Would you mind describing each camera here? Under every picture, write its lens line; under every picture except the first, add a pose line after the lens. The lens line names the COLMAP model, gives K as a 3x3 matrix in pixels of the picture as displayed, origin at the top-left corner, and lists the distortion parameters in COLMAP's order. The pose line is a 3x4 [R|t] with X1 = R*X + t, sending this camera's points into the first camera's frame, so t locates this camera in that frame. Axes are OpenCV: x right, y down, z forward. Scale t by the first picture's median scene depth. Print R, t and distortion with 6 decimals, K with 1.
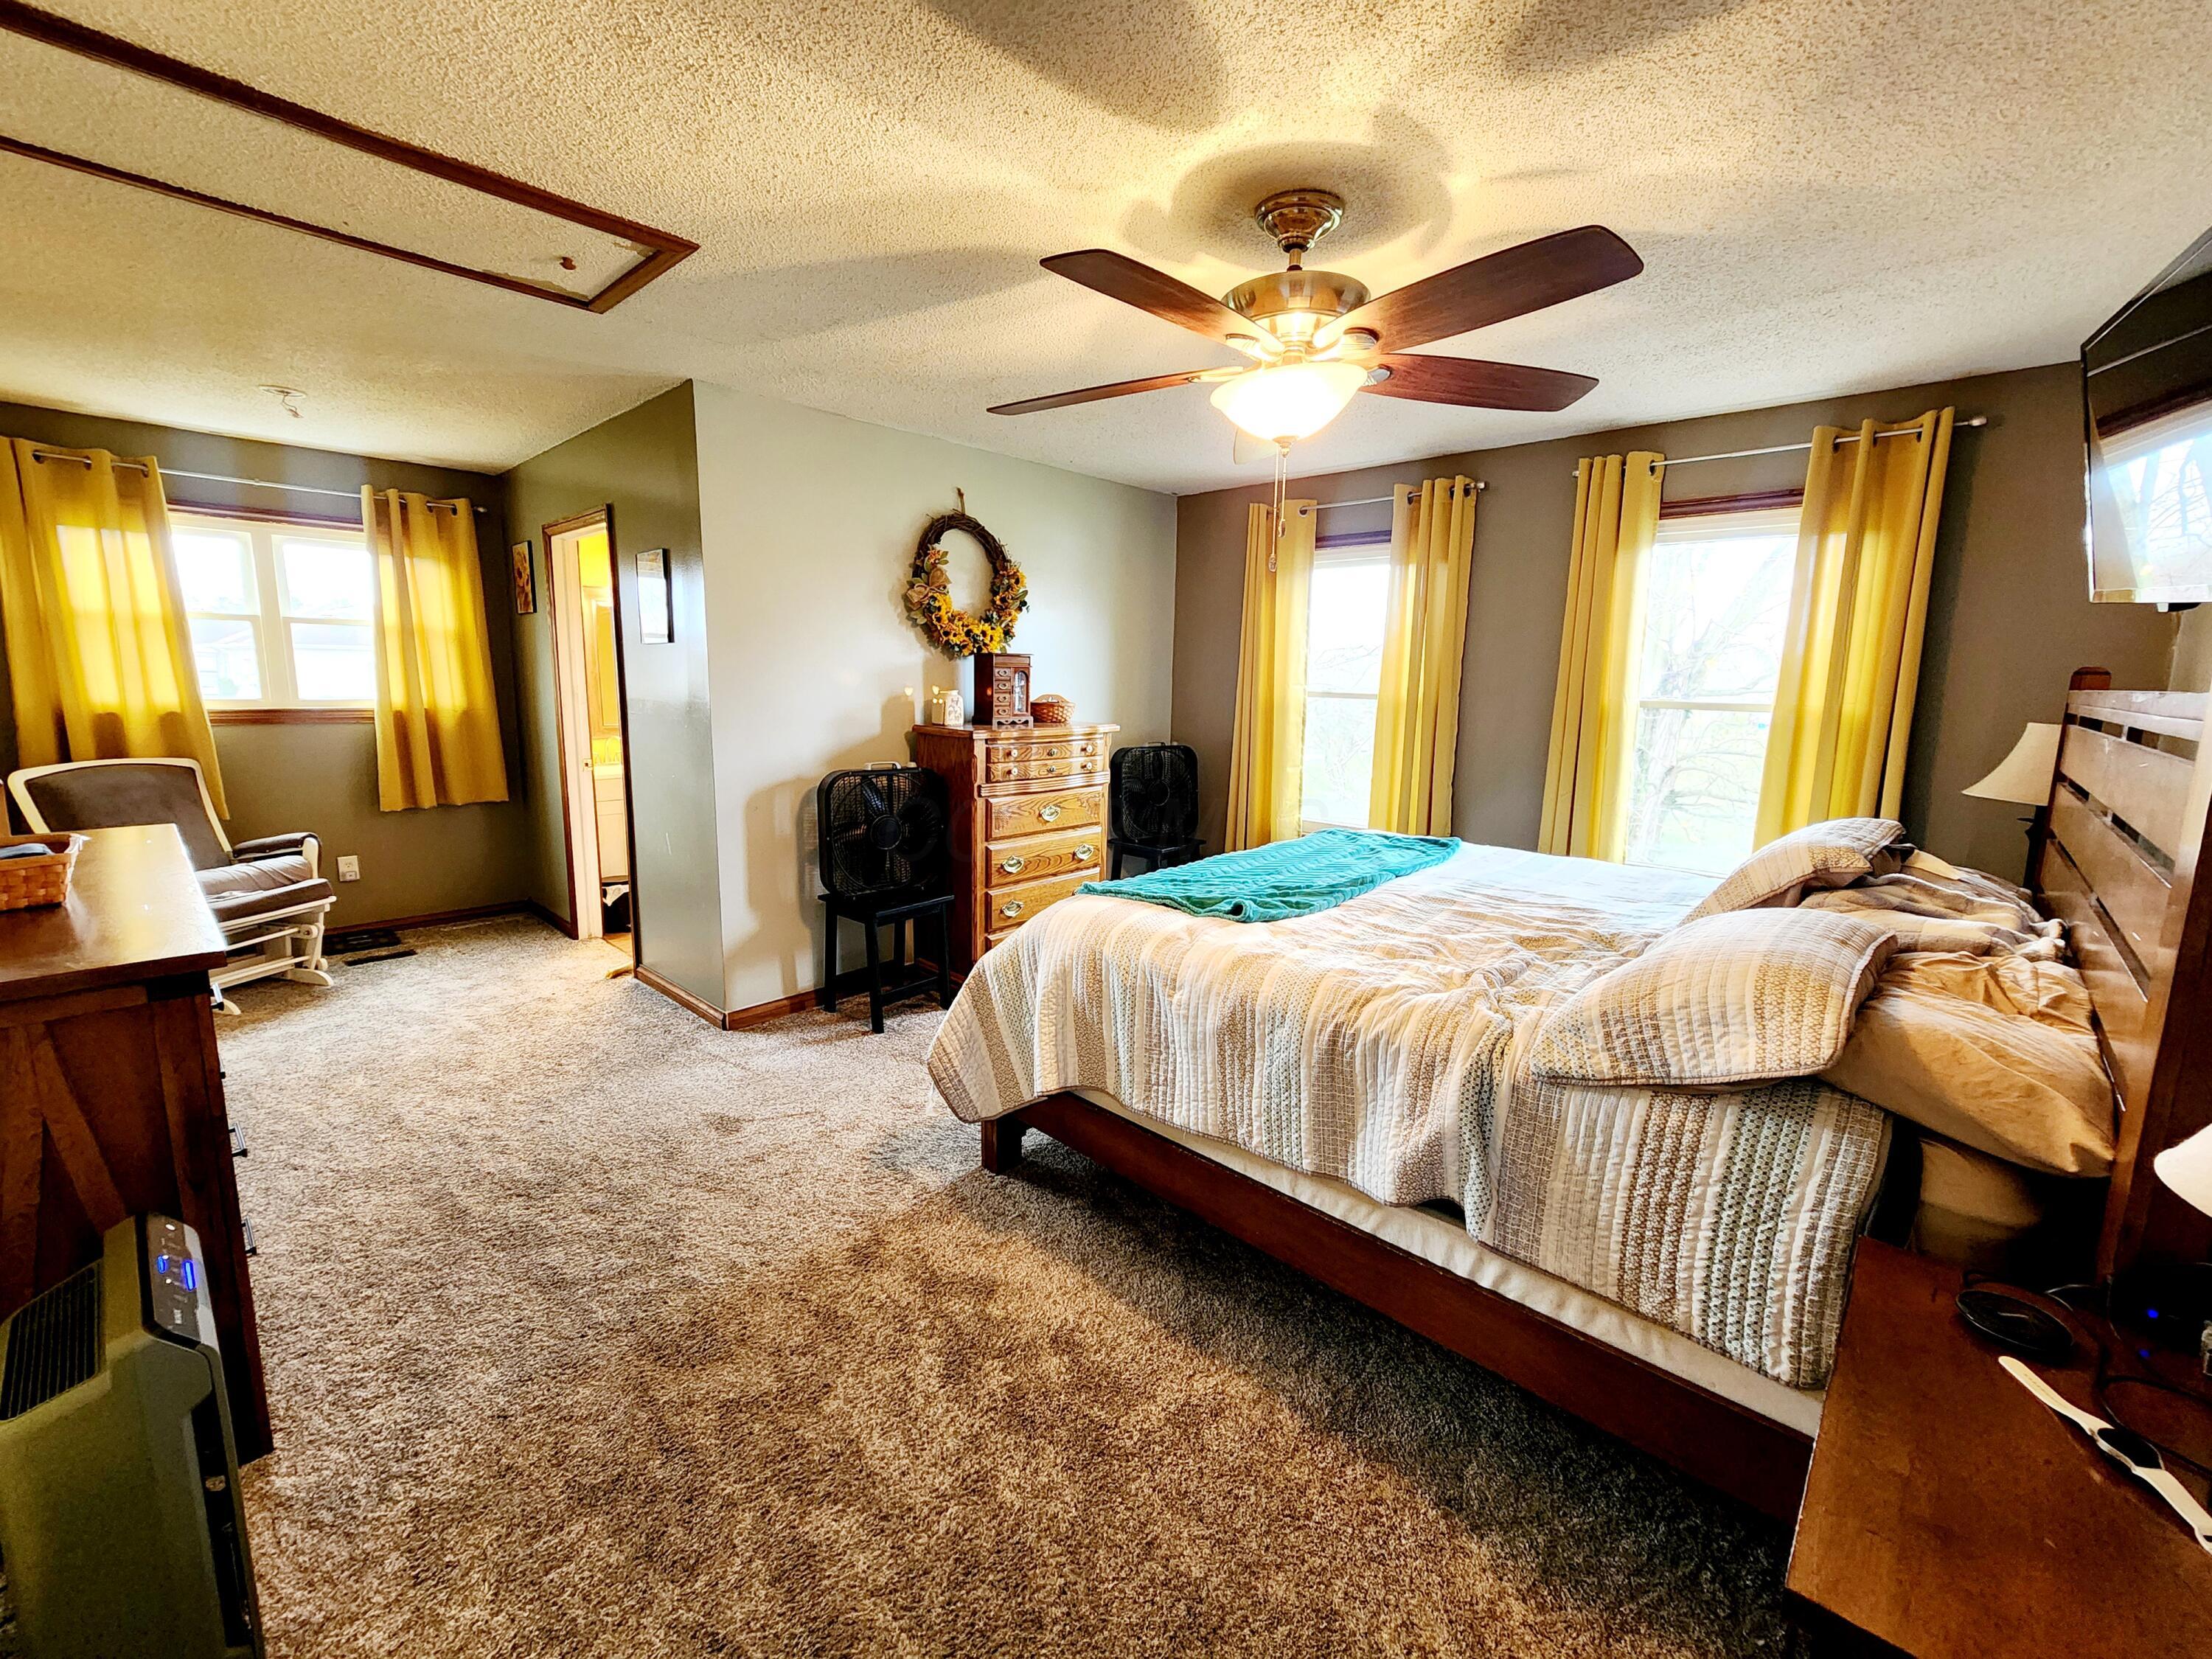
lens RADIAL K [[928.4, 0, 1106.0], [0, 928.4, 829.5], [0, 0, 1]] dist [-0.029897, 0.000083]
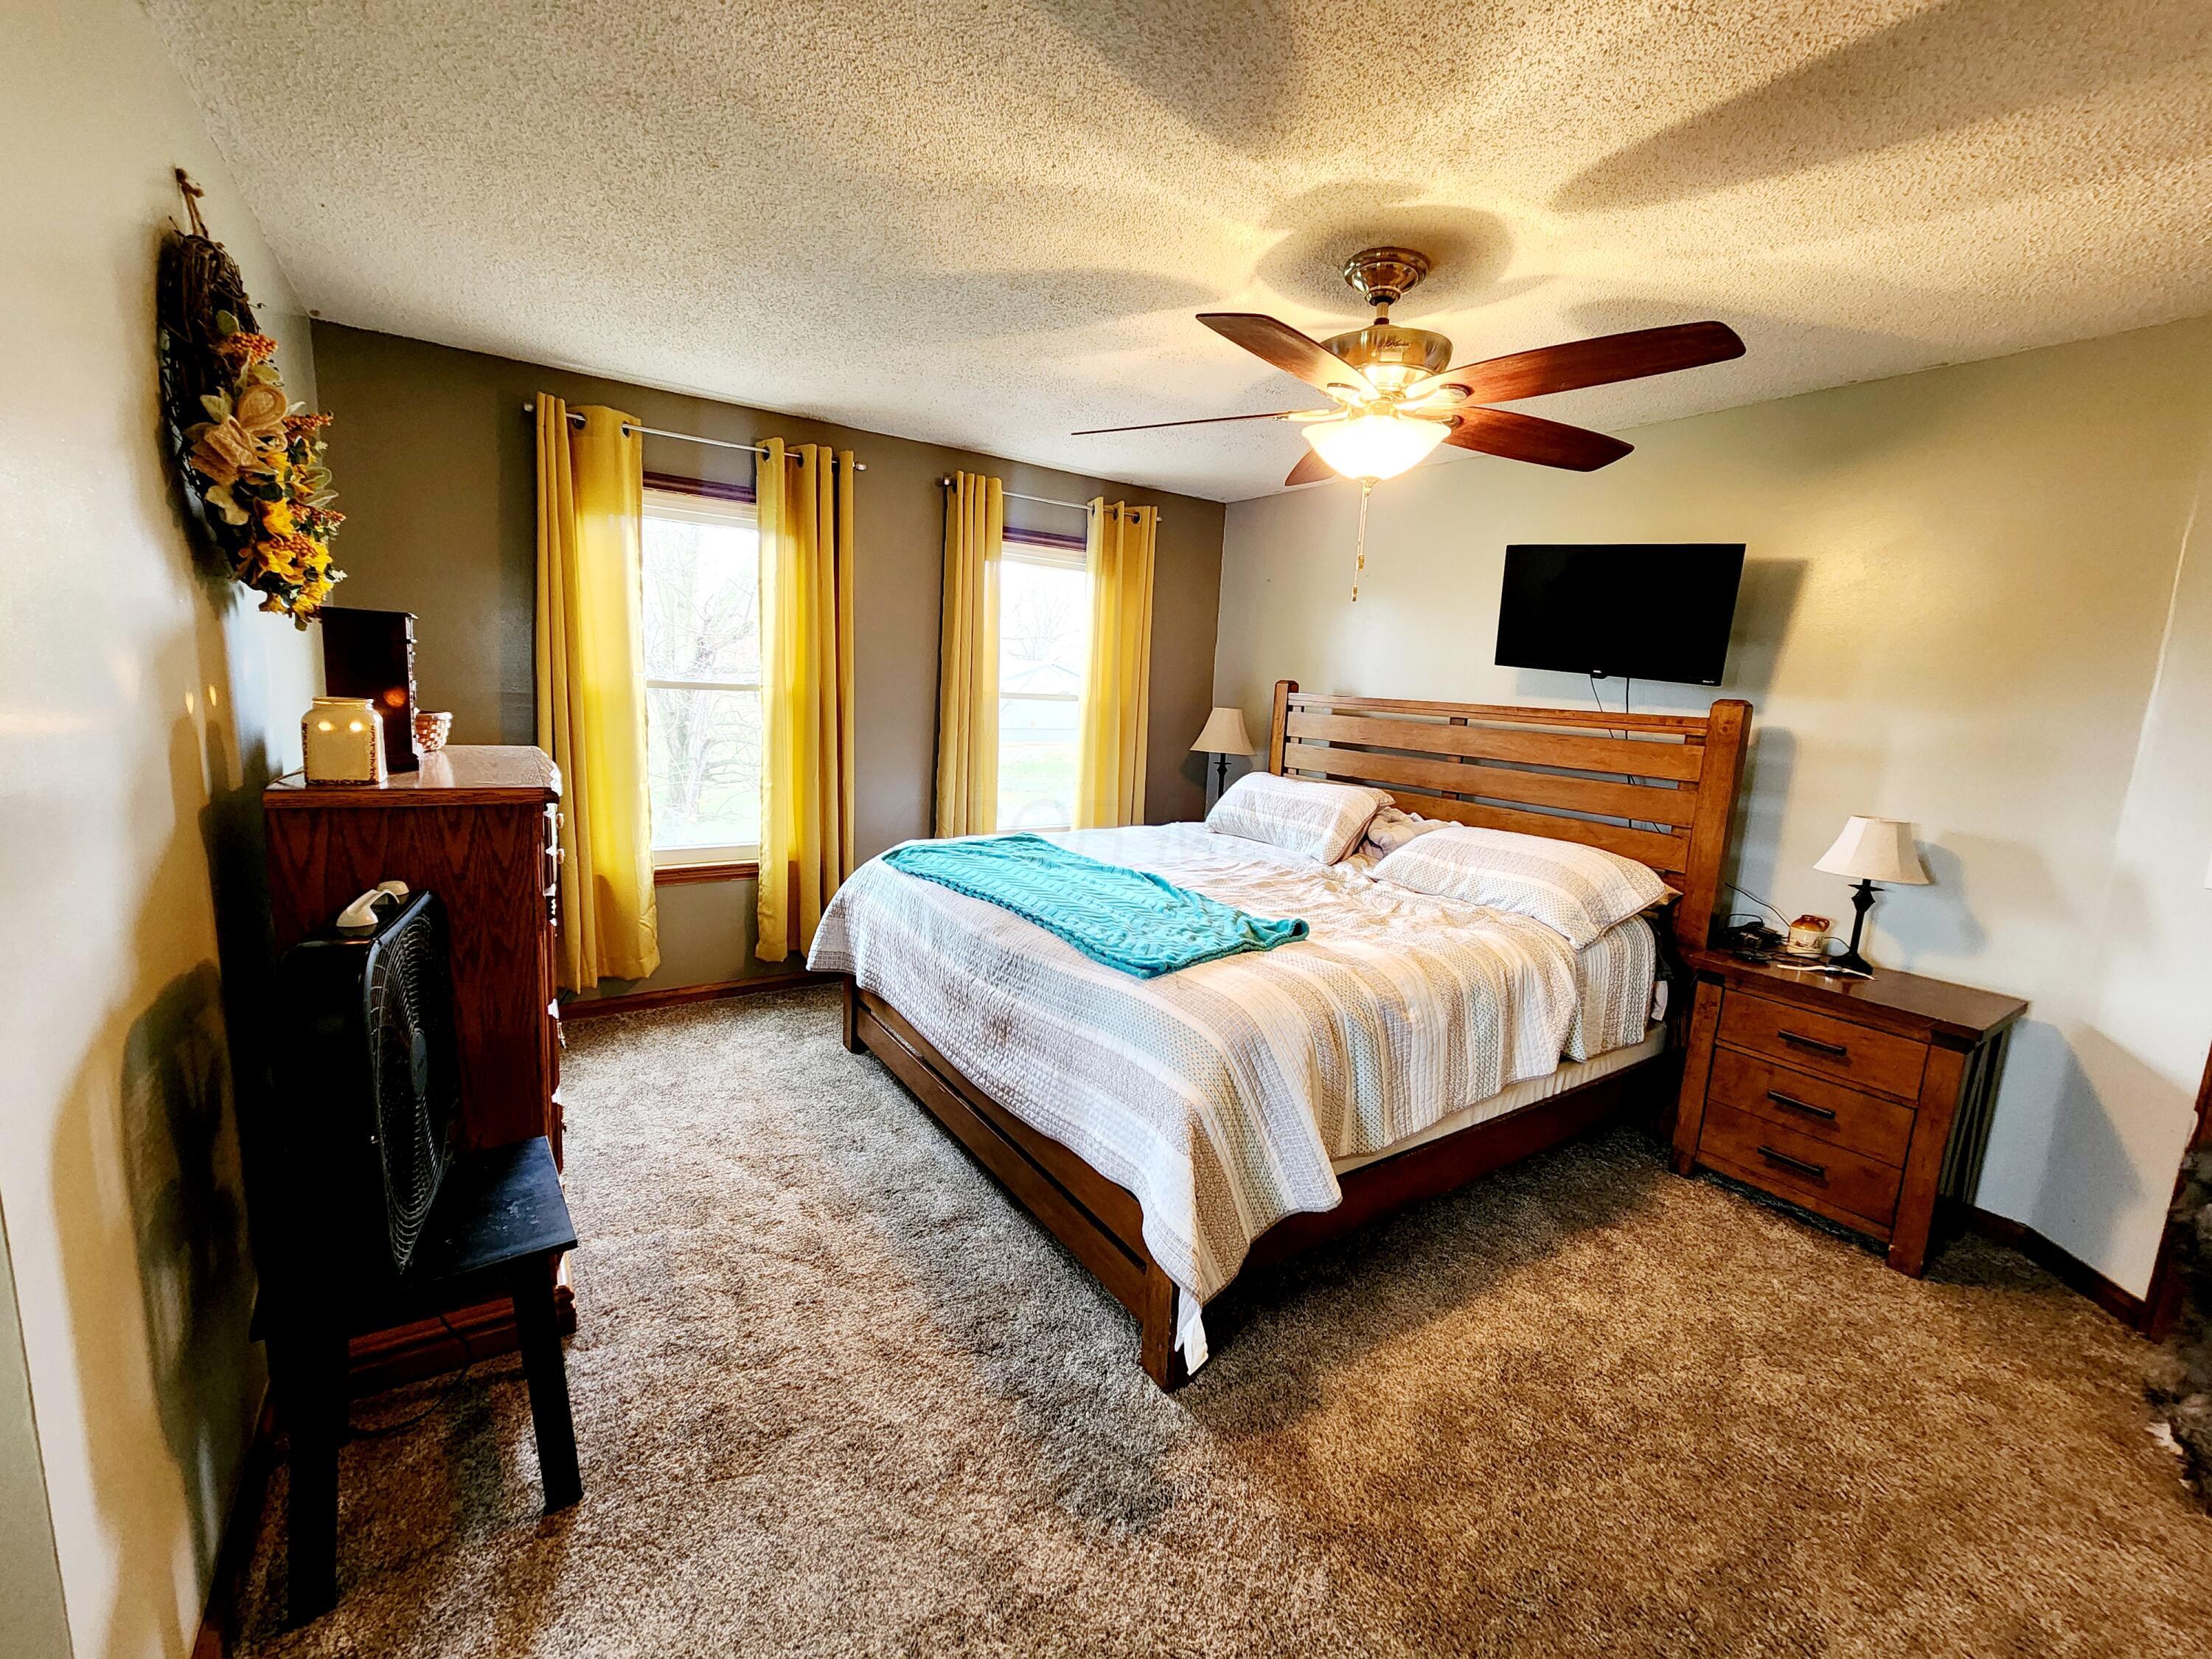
lens RADIAL K [[905.6, 0, 1095.0], [0, 905.6, 828.9], [0, 0, 1]] dist [0.003408, 0.000578]
pose [[0.204606, -0.167399, 0.964424, -0.697981], [0.113188, 0.982705, 0.146559, -0.161548], [-0.972278, 0.079174, 0.220015, 0.812457]]
